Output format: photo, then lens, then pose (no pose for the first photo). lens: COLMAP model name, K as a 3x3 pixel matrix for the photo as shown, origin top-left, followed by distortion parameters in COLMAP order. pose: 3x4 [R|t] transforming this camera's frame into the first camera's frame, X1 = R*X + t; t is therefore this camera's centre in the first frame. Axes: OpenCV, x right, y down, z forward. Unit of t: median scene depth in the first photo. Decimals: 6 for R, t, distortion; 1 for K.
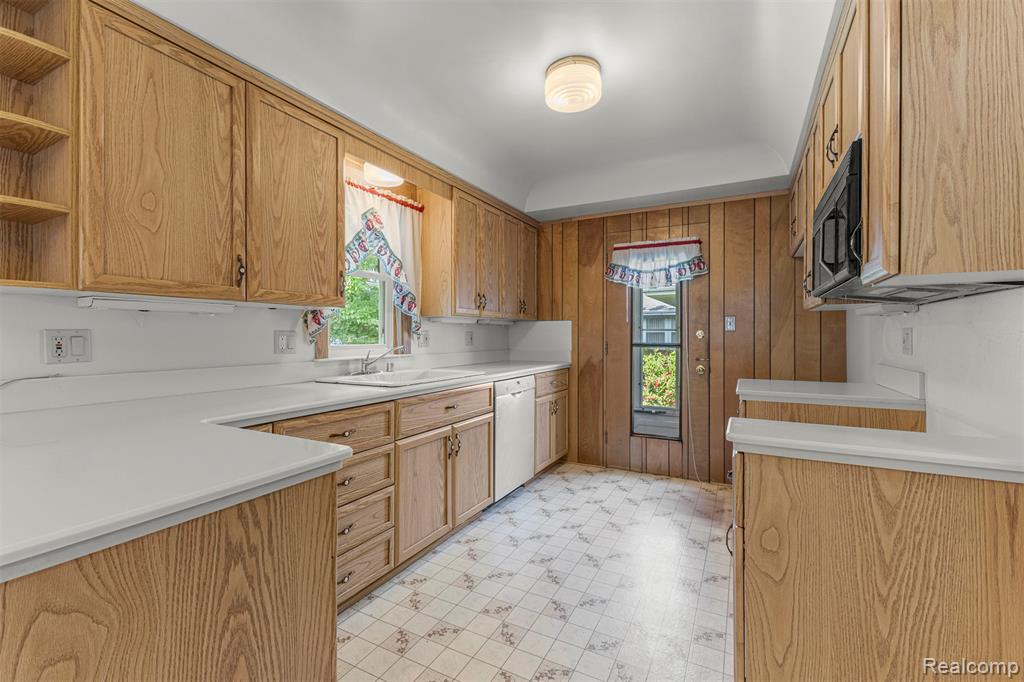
lens RADIAL K [[443.7, 0, 511.2], [0, 443.7, 334.8], [0, 0, 1]] dist [0.006438, -0.000536]
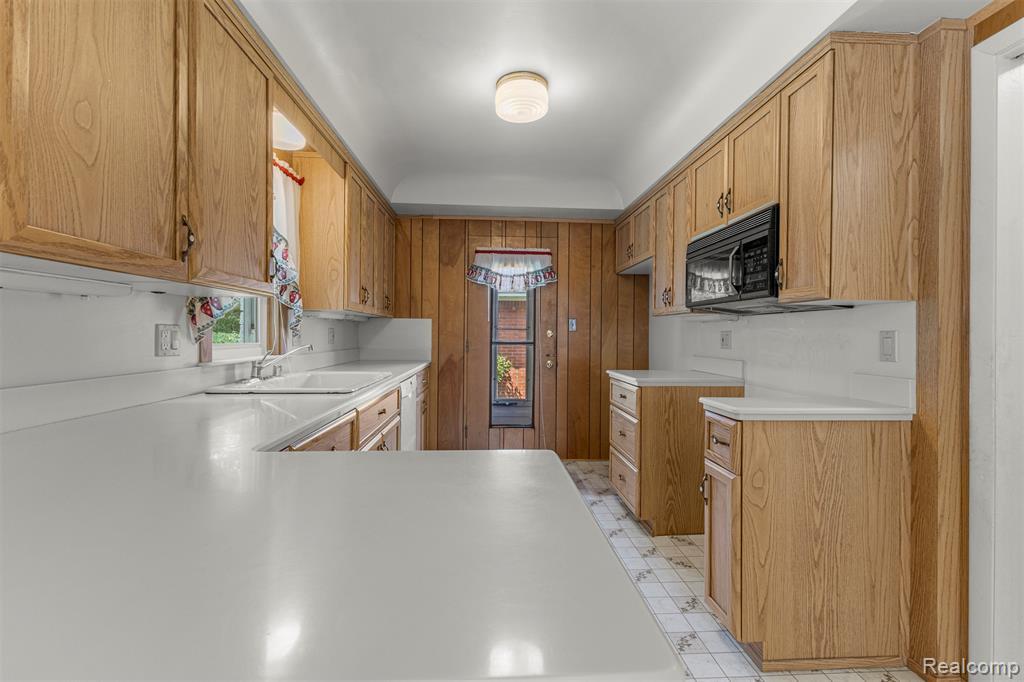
lens RADIAL K [[443.7, 0, 511.2], [0, 443.7, 334.8], [0, 0, 1]] dist [0.006438, -0.000536]
pose [[0.852896, 0.007092, 0.522032, -0.265843], [-0.009471, 0.999953, 0.001889, 0.000775], [-0.521994, -0.006556, 0.852924, 0.065420]]
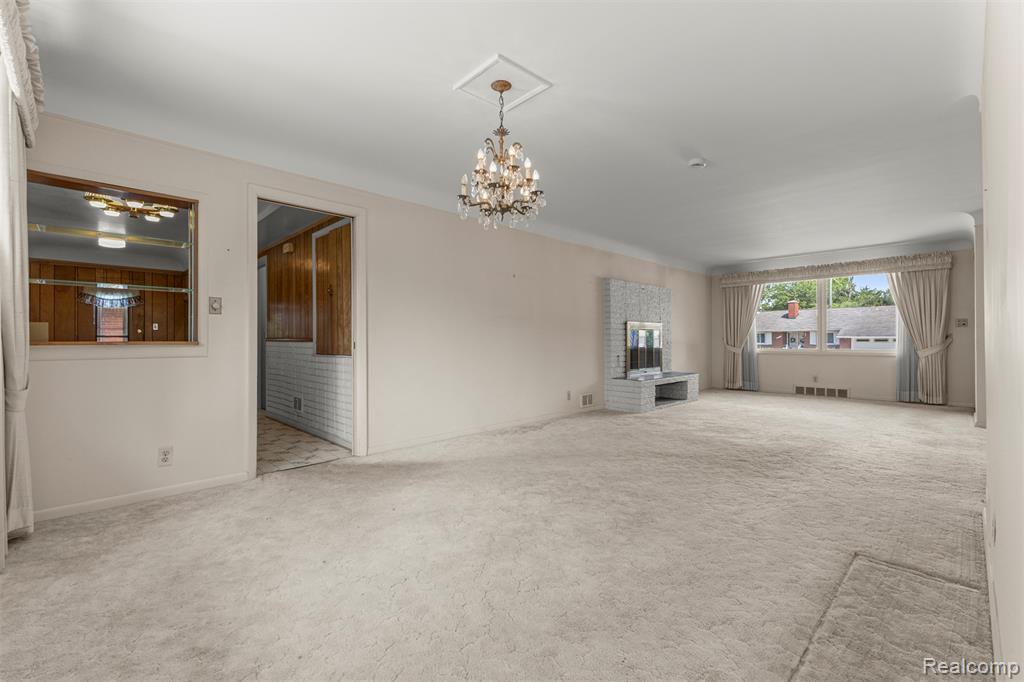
lens RADIAL K [[455.6, 0, 535.7], [0, 455.6, 338.9], [0, 0, 1]] dist [-0.000252, -0.000296]
pose [[0.273403, -0.002193, 0.961897, -1.197343], [0.004632, 0.999989, 0.000963, 0.044596], [-0.961888, 0.004192, 0.273410, -1.485716]]
